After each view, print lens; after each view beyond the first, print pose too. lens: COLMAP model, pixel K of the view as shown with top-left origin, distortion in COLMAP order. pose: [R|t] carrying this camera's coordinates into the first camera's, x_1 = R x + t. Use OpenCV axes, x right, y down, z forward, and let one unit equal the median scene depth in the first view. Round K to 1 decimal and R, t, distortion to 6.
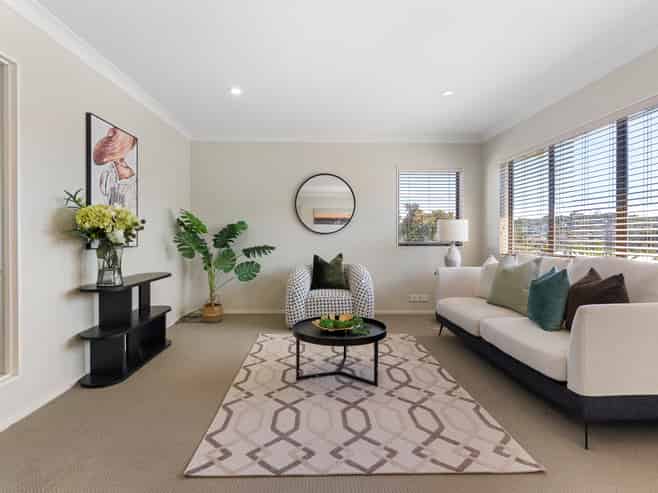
lens RADIAL K [[364.6, 0, 319.6], [0, 364.6, 237.1], [0, 0, 1]] dist [0.001366, 0.000002]
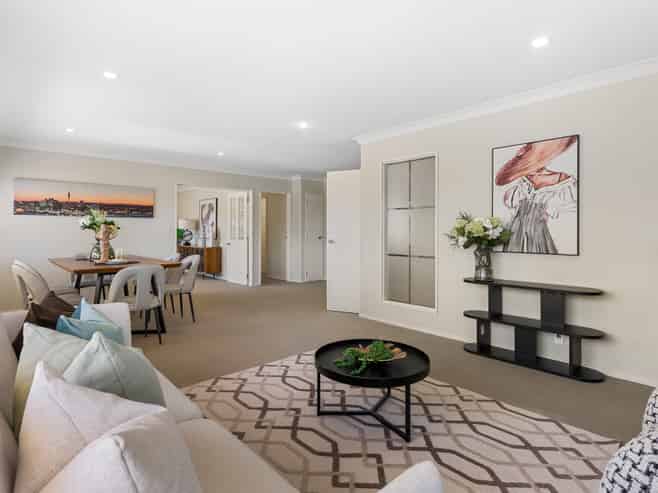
lens RADIAL K [[343.8, 0, 328.0], [0, 343.8, 236.3], [0, 0, 1]] dist [-0.002225, -0.000485]
pose [[-0.735898, 0.004927, -0.677075, 0.644679], [-0.005864, 0.999890, 0.013650, -0.035941], [0.677067, 0.014015, -0.735788, 1.492778]]
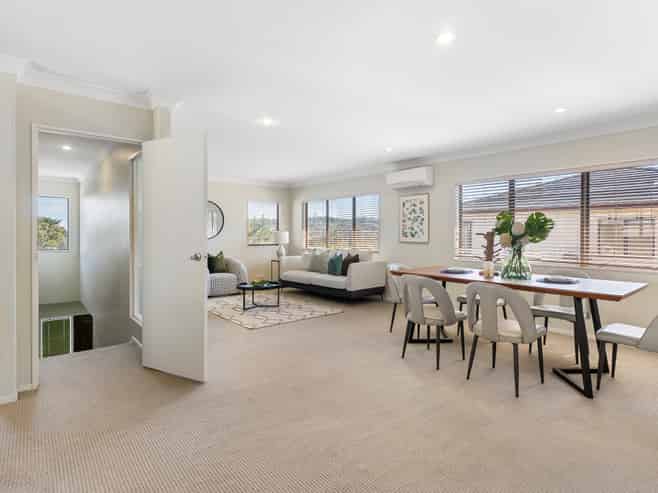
lens RADIAL K [[343.8, 0, 328.0], [0, 343.8, 236.3], [0, 0, 1]] dist [-0.002225, -0.000485]
pose [[0.770587, -0.002615, 0.637329, -0.917978], [-0.001695, 0.999980, 0.006152, -0.052482], [-0.637332, -0.005821, 0.770567, -0.808429]]
